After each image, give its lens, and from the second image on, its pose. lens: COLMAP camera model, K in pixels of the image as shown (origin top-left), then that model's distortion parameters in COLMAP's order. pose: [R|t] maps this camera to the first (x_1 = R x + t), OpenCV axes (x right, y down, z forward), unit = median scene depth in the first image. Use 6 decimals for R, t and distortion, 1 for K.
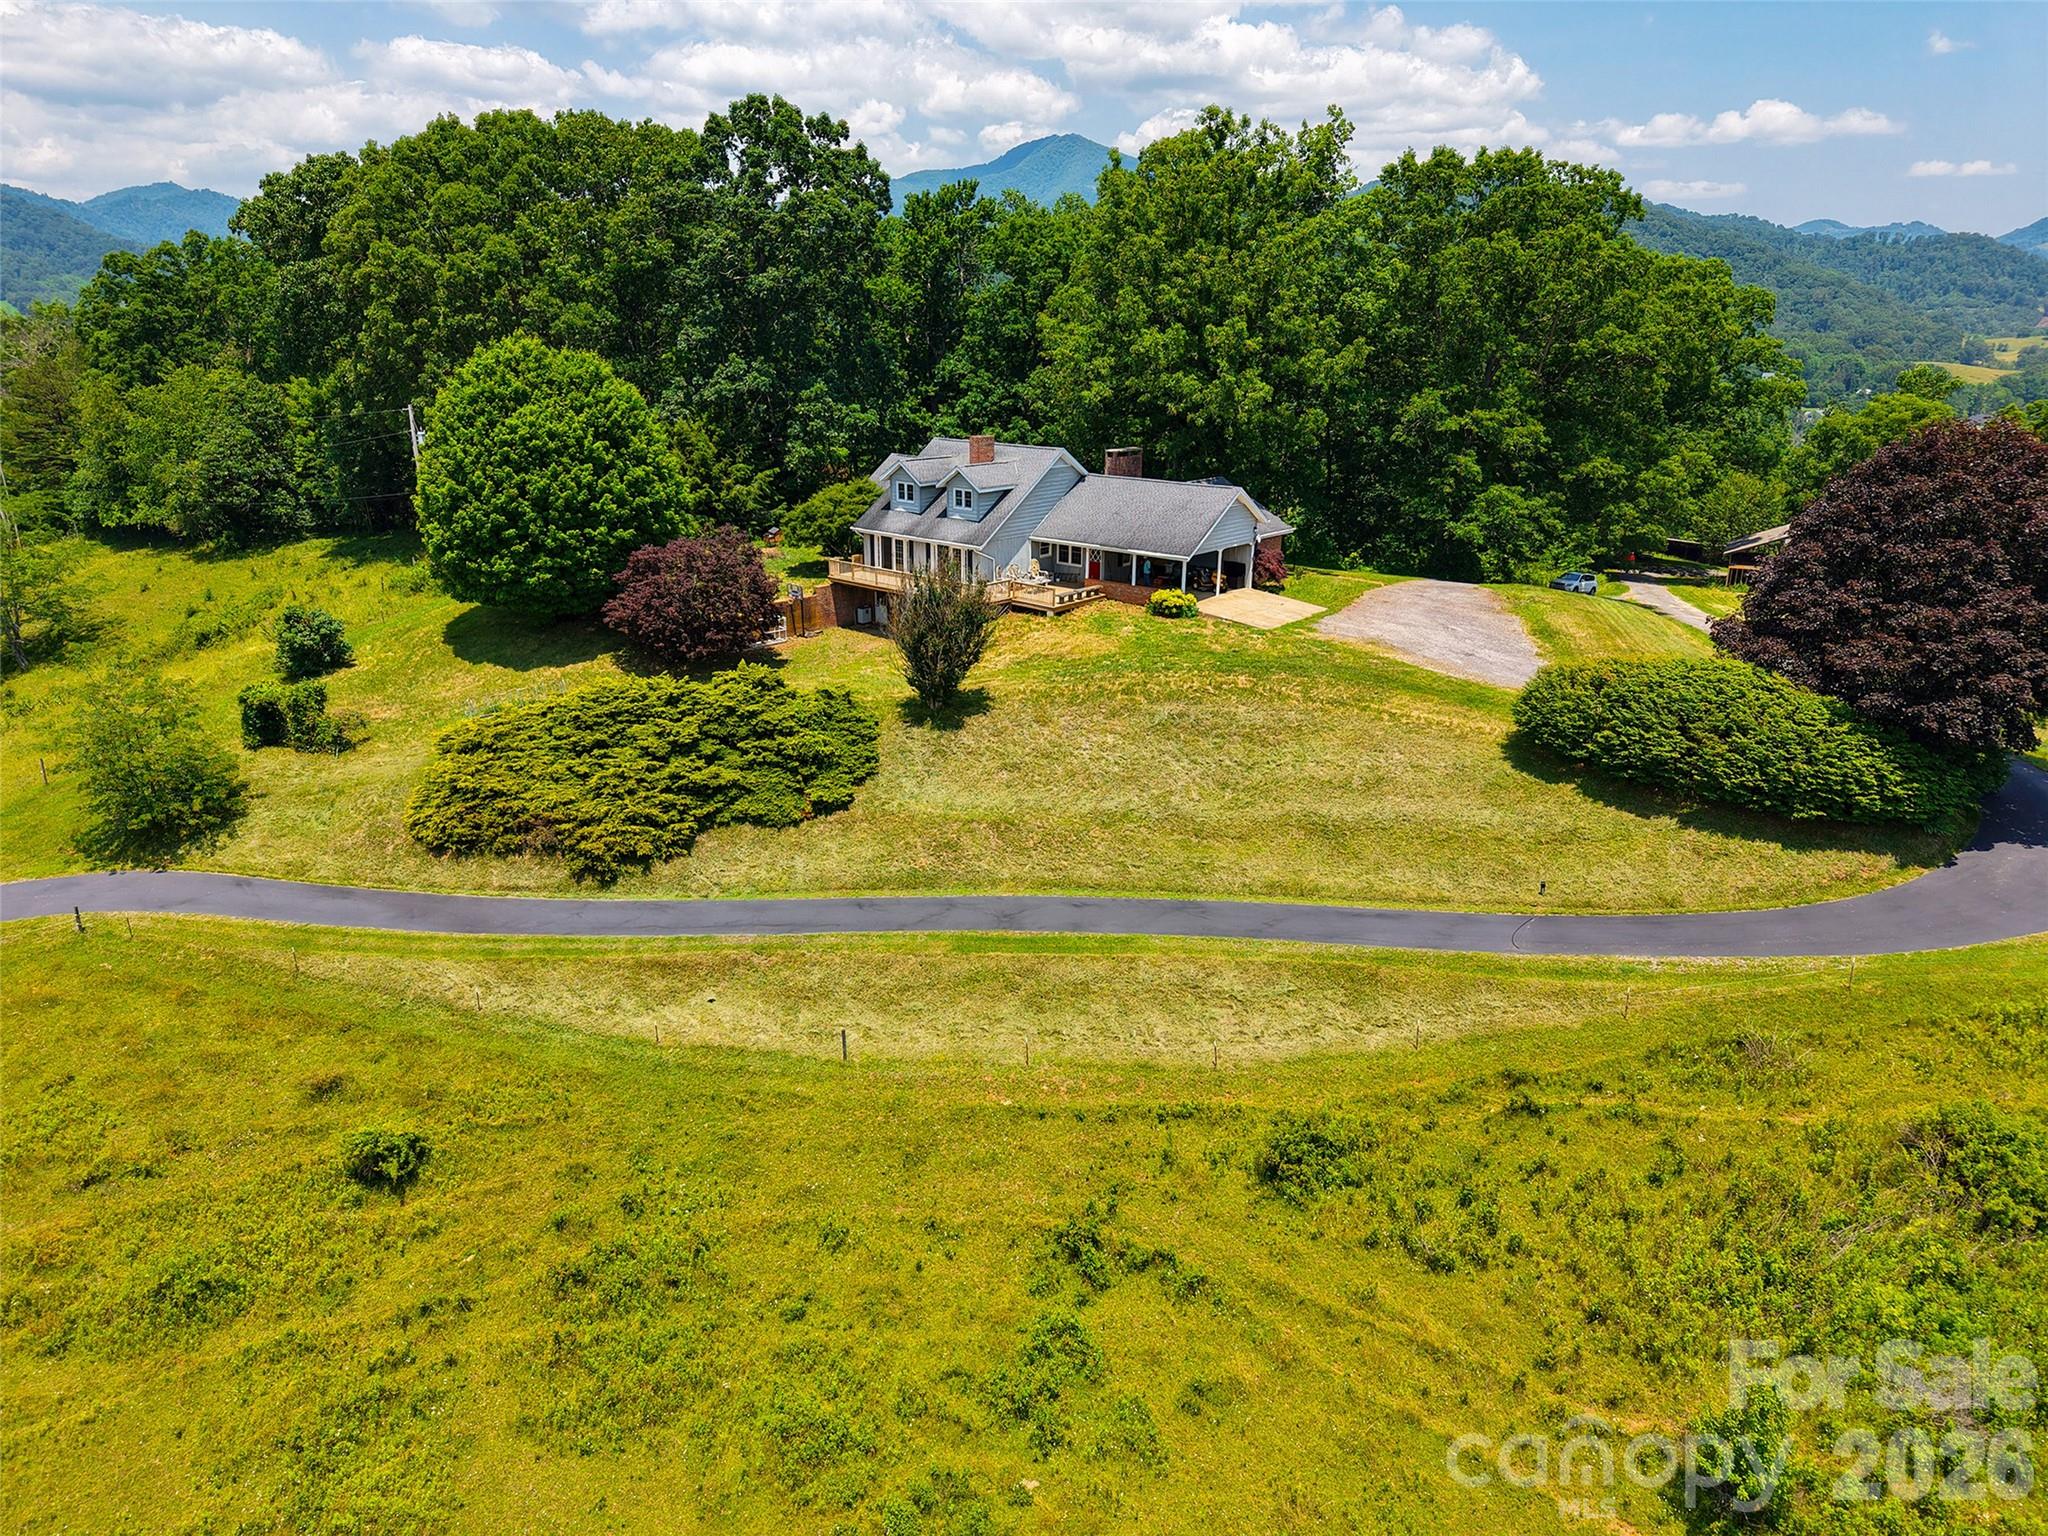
lens RADIAL K [[1371.2, 0, 1034.0], [0, 1371.2, 762.9], [0, 0, 1]] dist [0.012997, -0.009165]
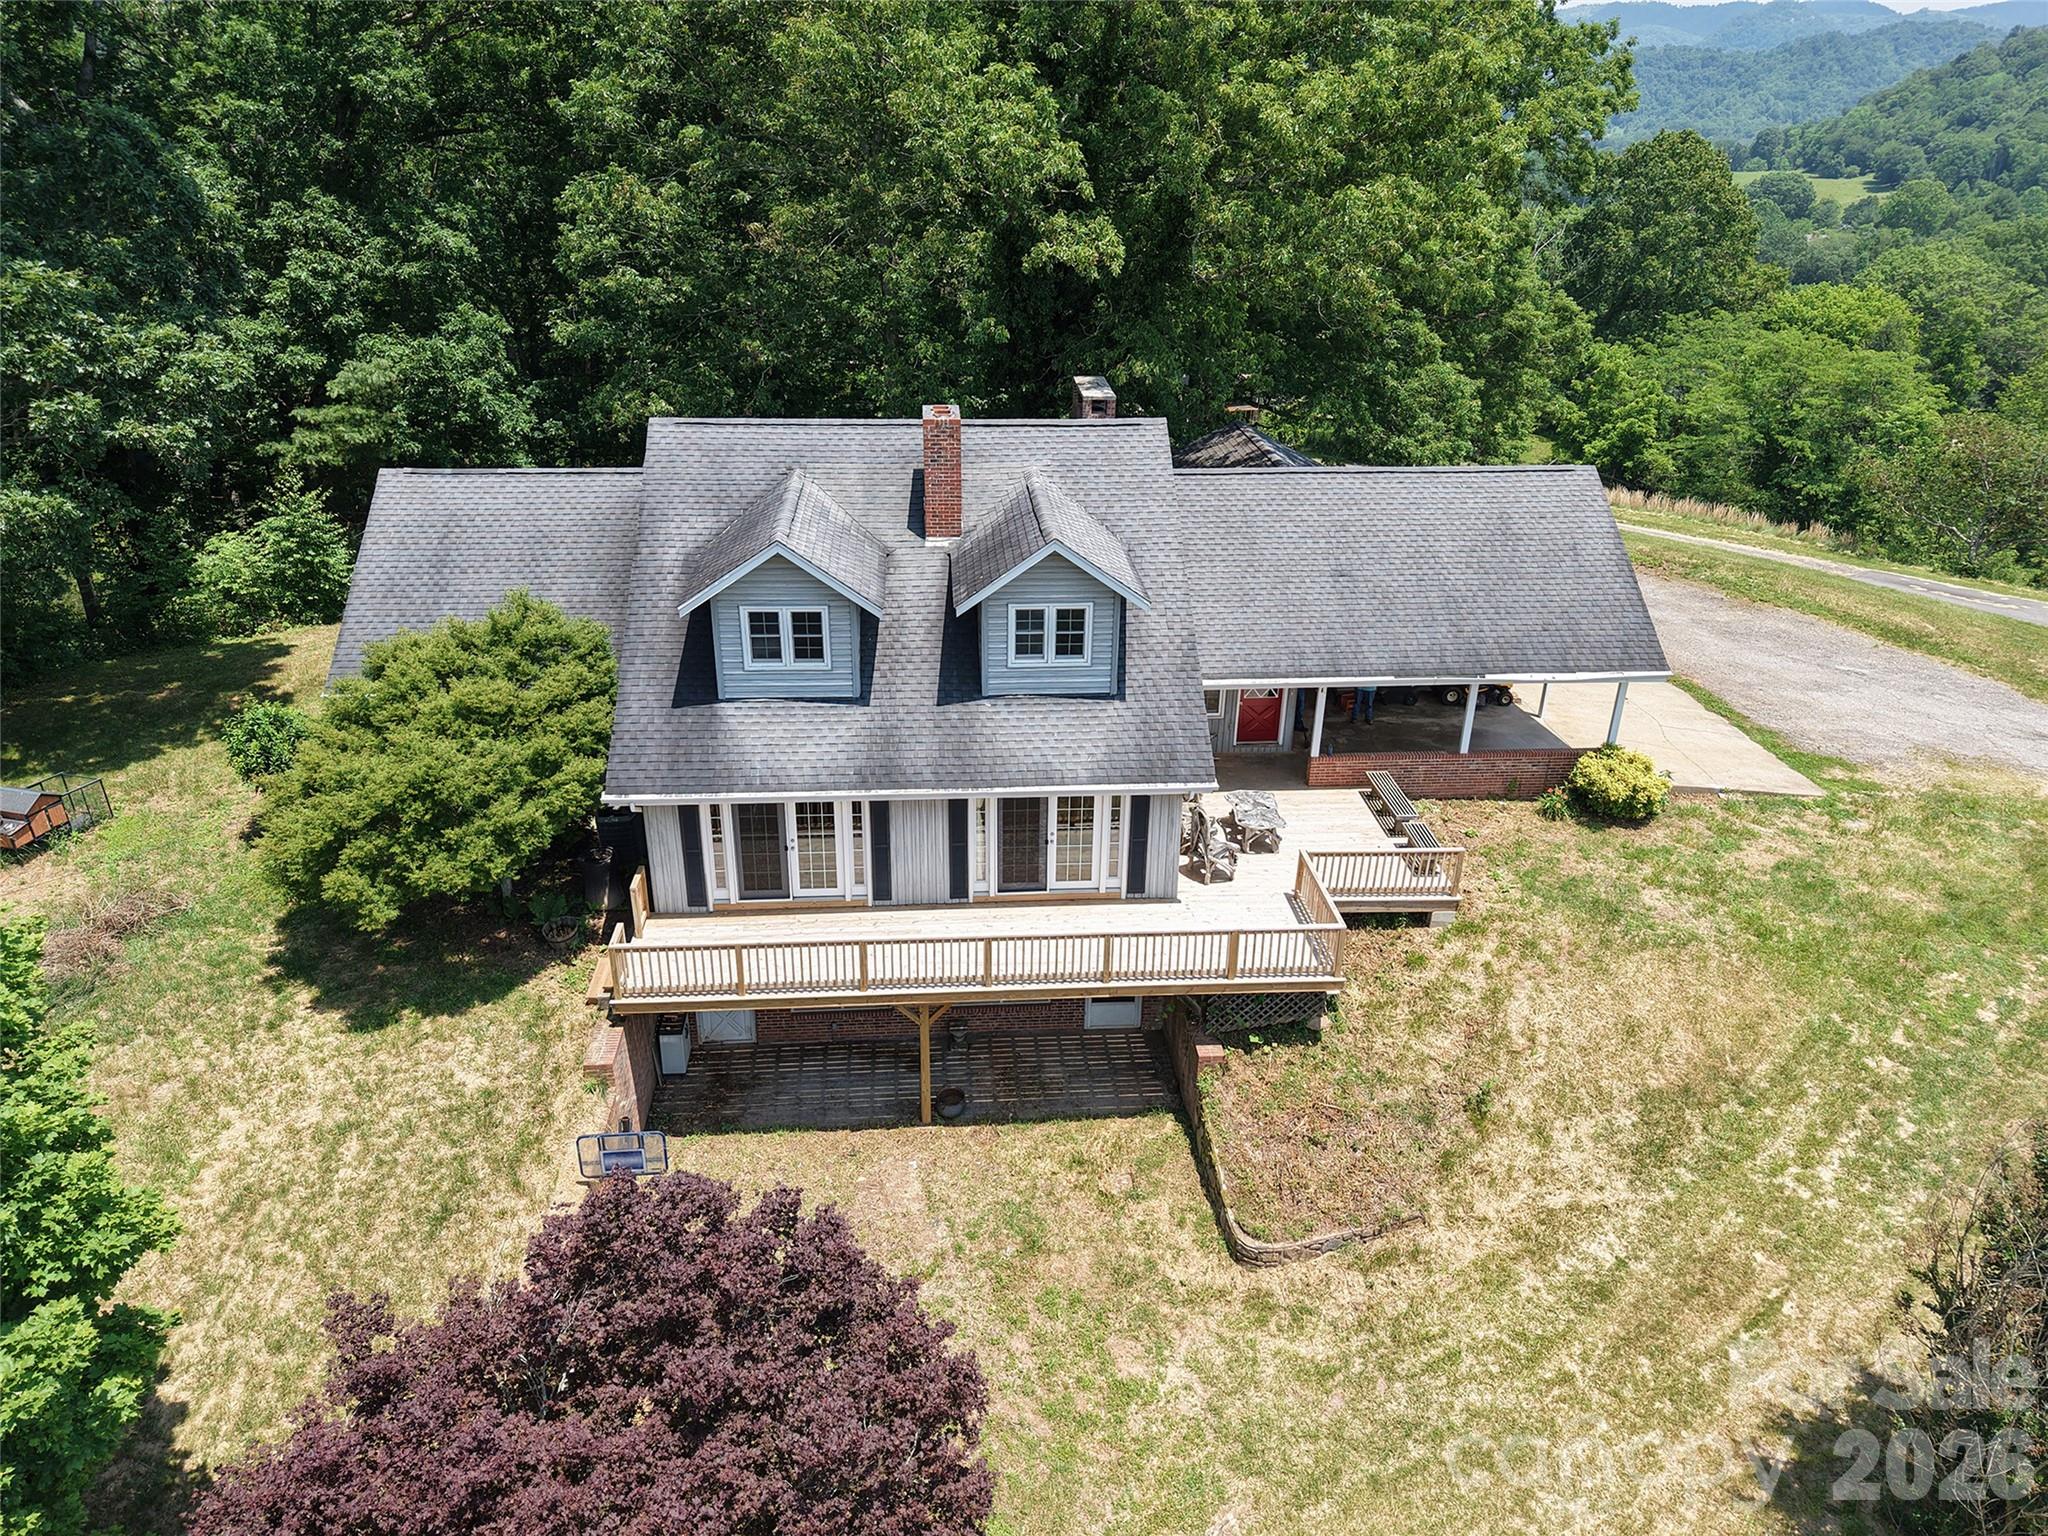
lens RADIAL K [[1371.2, 0, 1030.1], [0, 1371.2, 750.7], [0, 0, 1]] dist [0.012997, -0.009165]
pose [[0.711526, -0.290748, 0.639684, -0.248320], [0.207372, 0.956716, 0.204183, -0.221497], [-0.671362, -0.012629, 0.741022, 0.741678]]
